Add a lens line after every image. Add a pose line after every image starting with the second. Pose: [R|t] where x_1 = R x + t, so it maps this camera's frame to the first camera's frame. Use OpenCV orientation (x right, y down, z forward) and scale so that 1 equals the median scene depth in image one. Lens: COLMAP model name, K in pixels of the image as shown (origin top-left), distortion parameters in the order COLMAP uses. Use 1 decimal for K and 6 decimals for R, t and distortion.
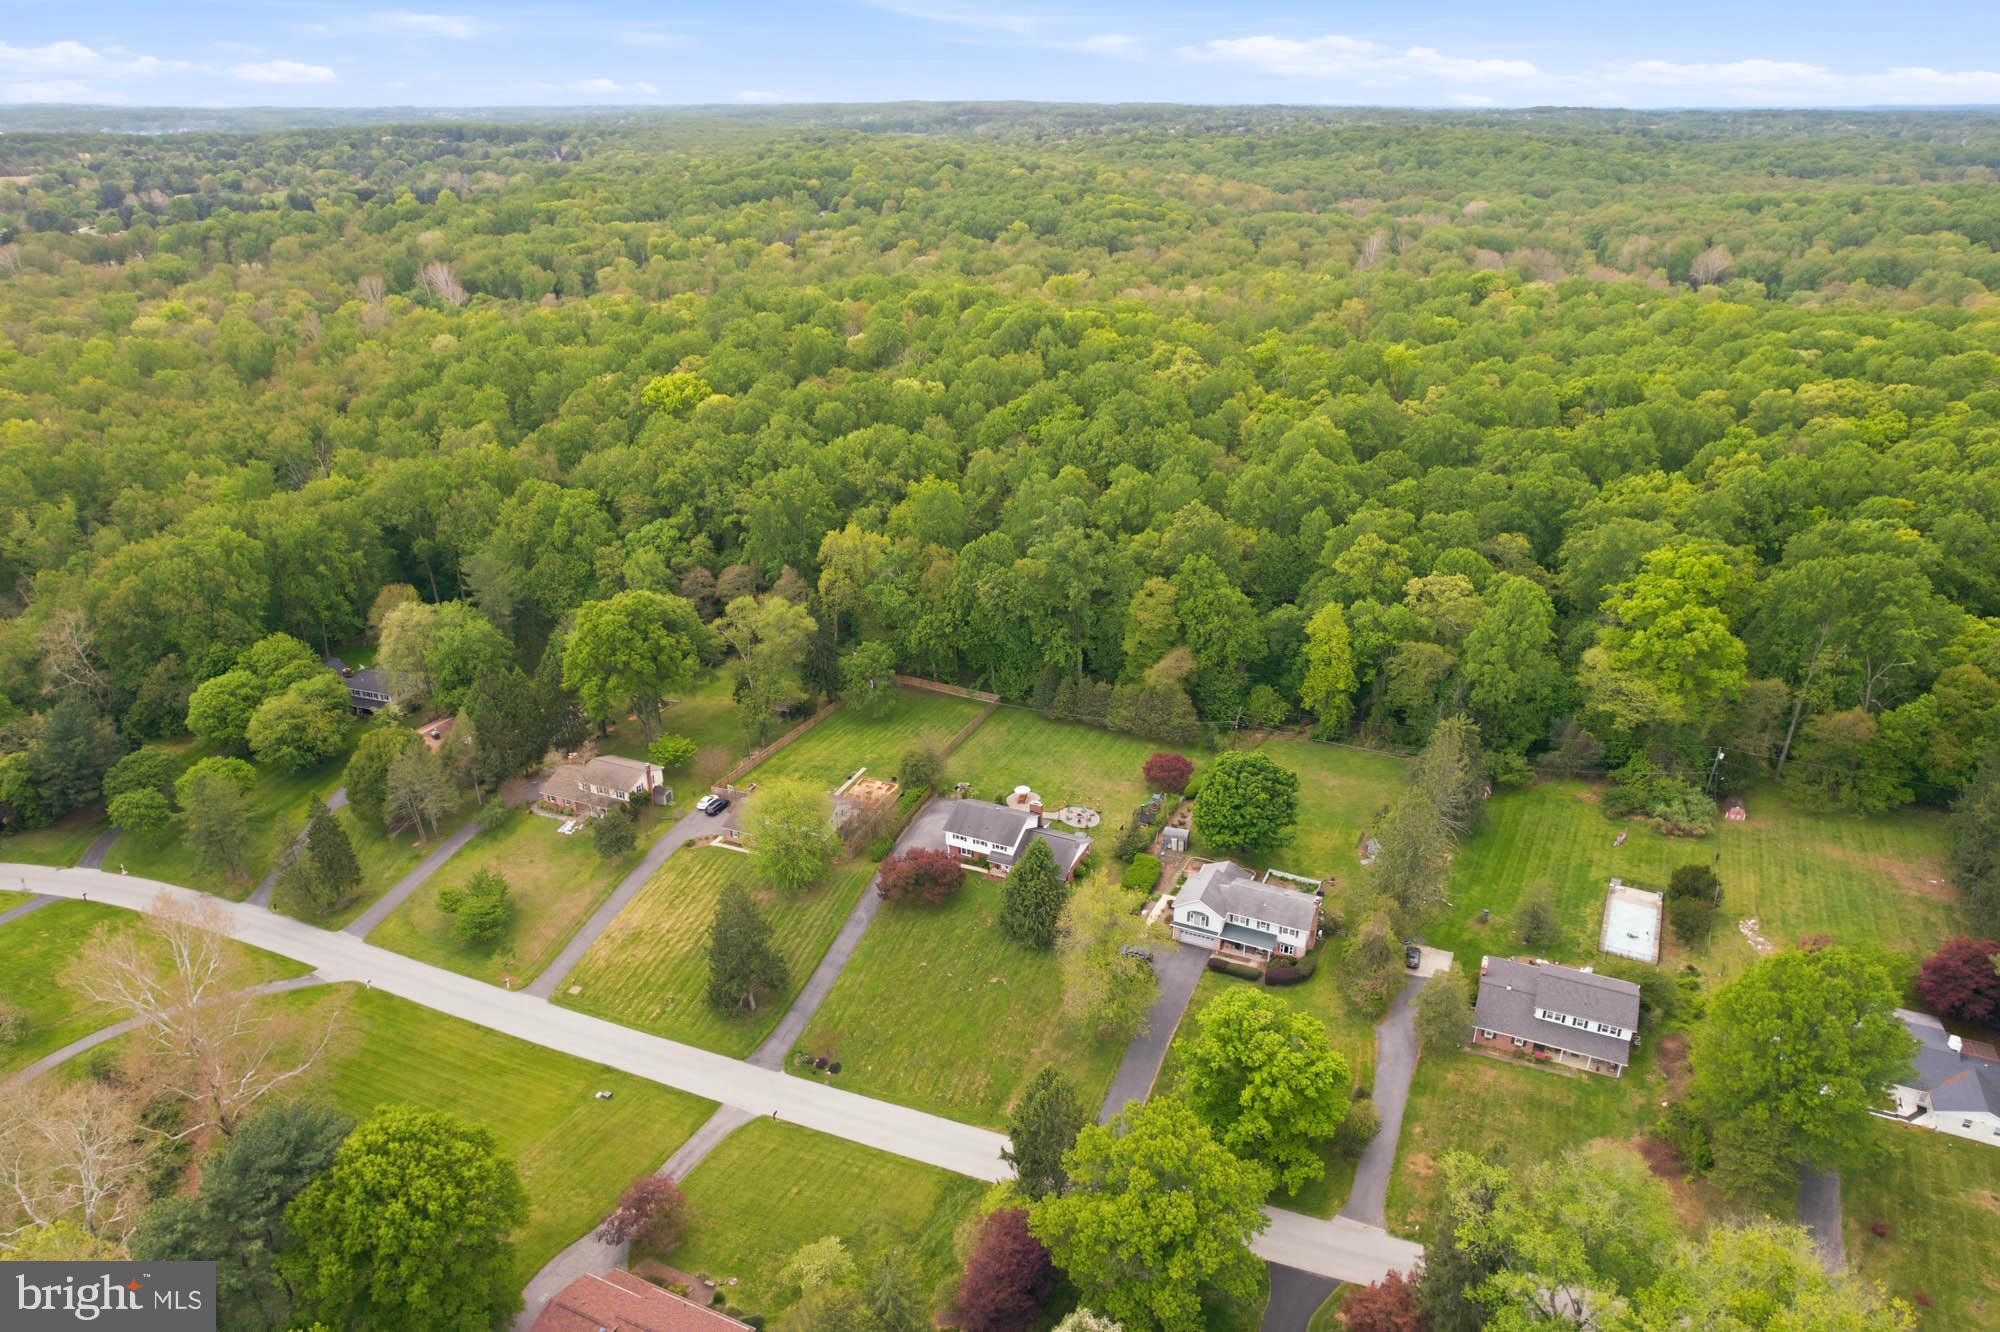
lens RADIAL K [[1386.7, 0, 1000.0], [0, 1386.7, 666.0], [0, 0, 1]] dist [-0.044949, 0.000575]
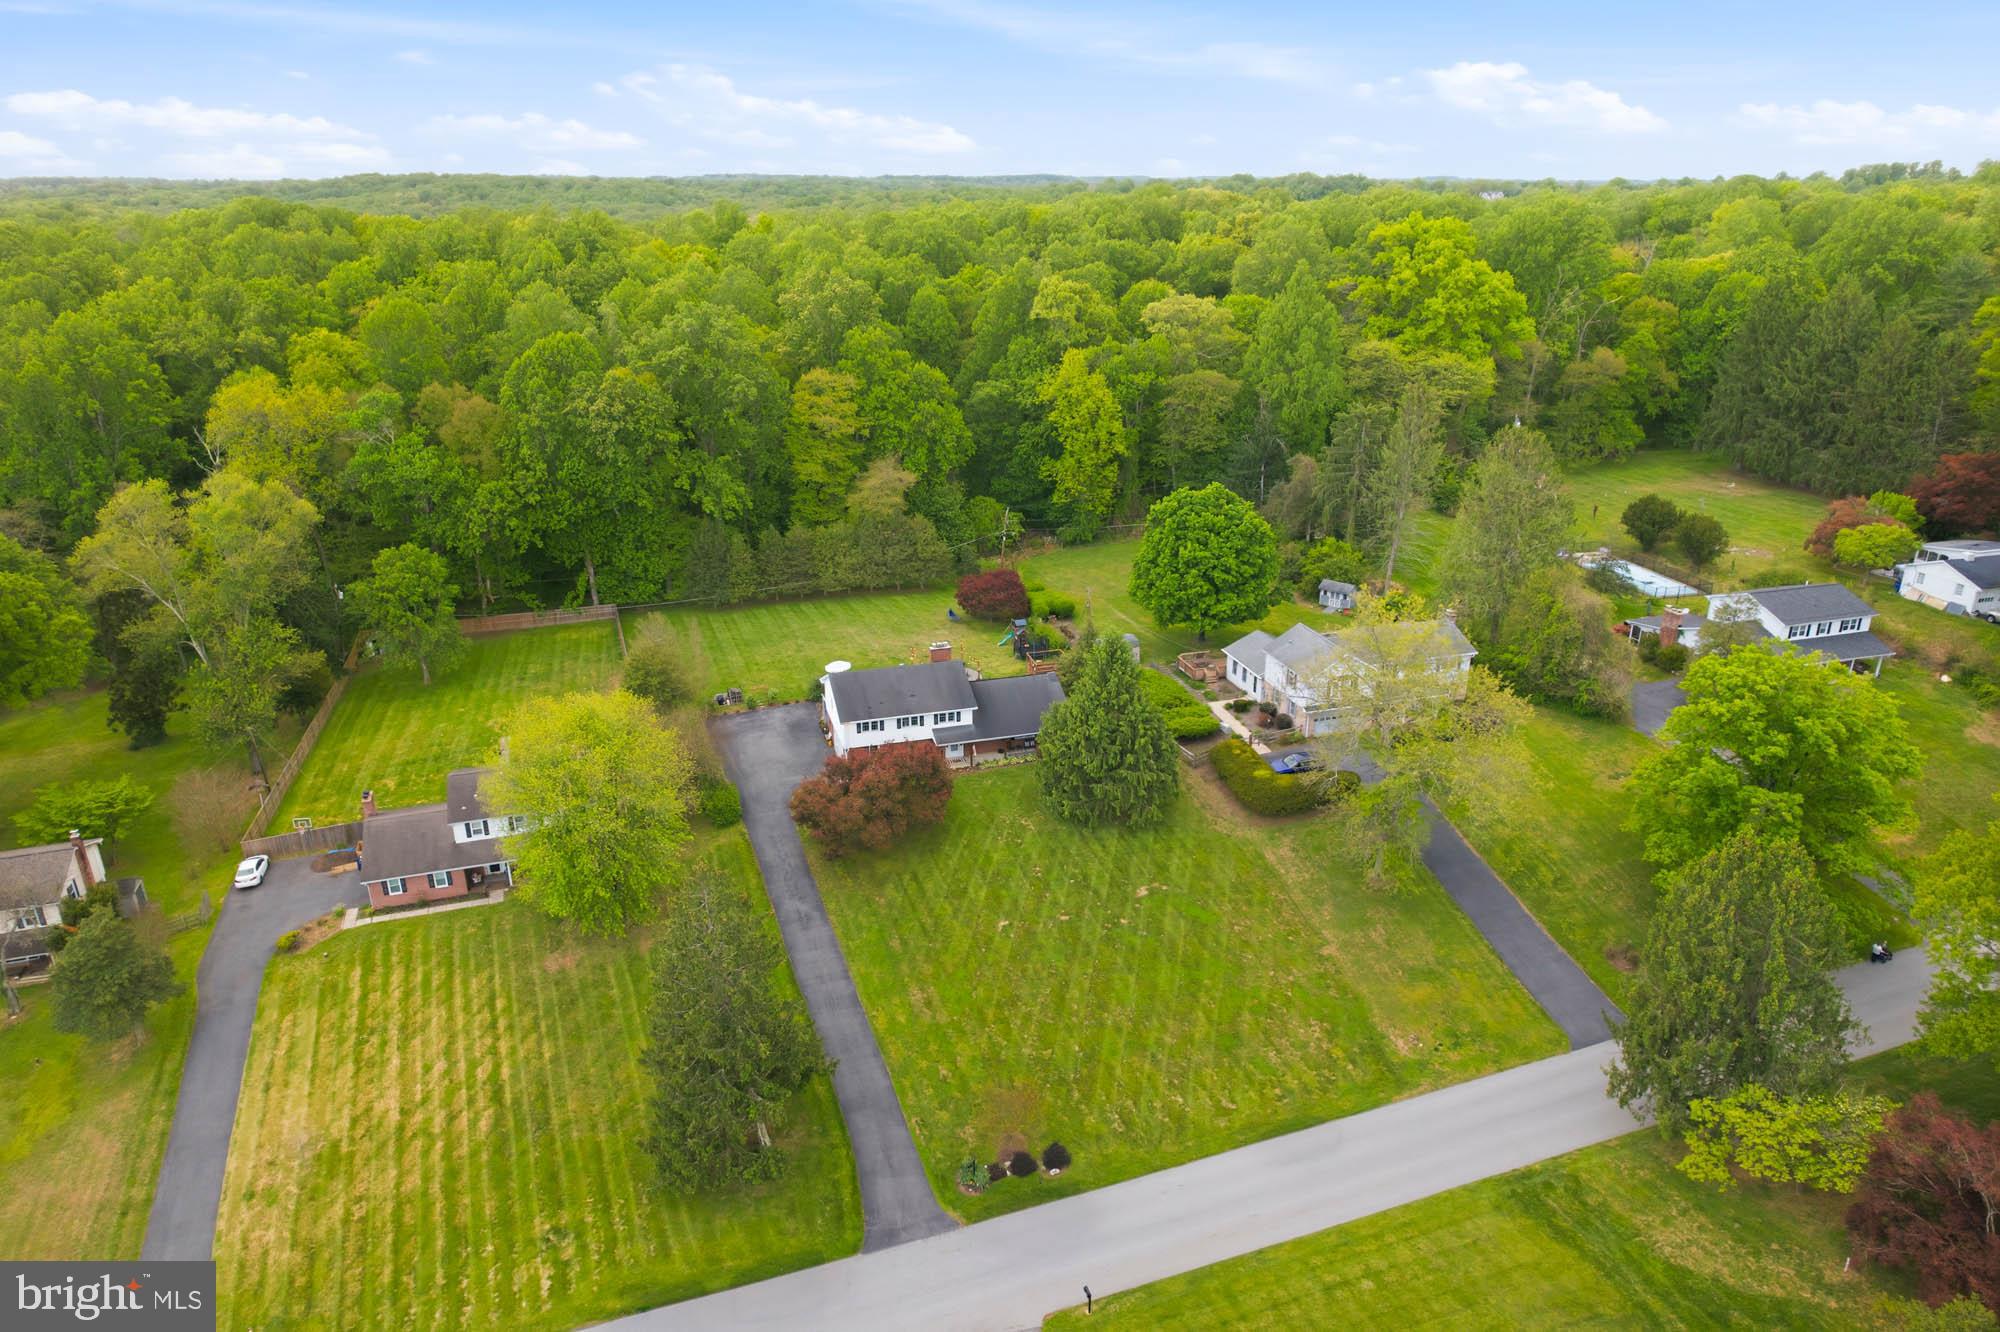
lens RADIAL K [[1386.7, 0, 1000.0], [0, 1386.7, 666.0], [0, 0, 1]] dist [-0.044949, 0.000575]
pose [[0.740857, -0.229275, 0.631319, -0.297249], [0.287988, 0.957584, 0.009809, 0.100366], [-0.606790, 0.174545, 0.775461, 0.495919]]
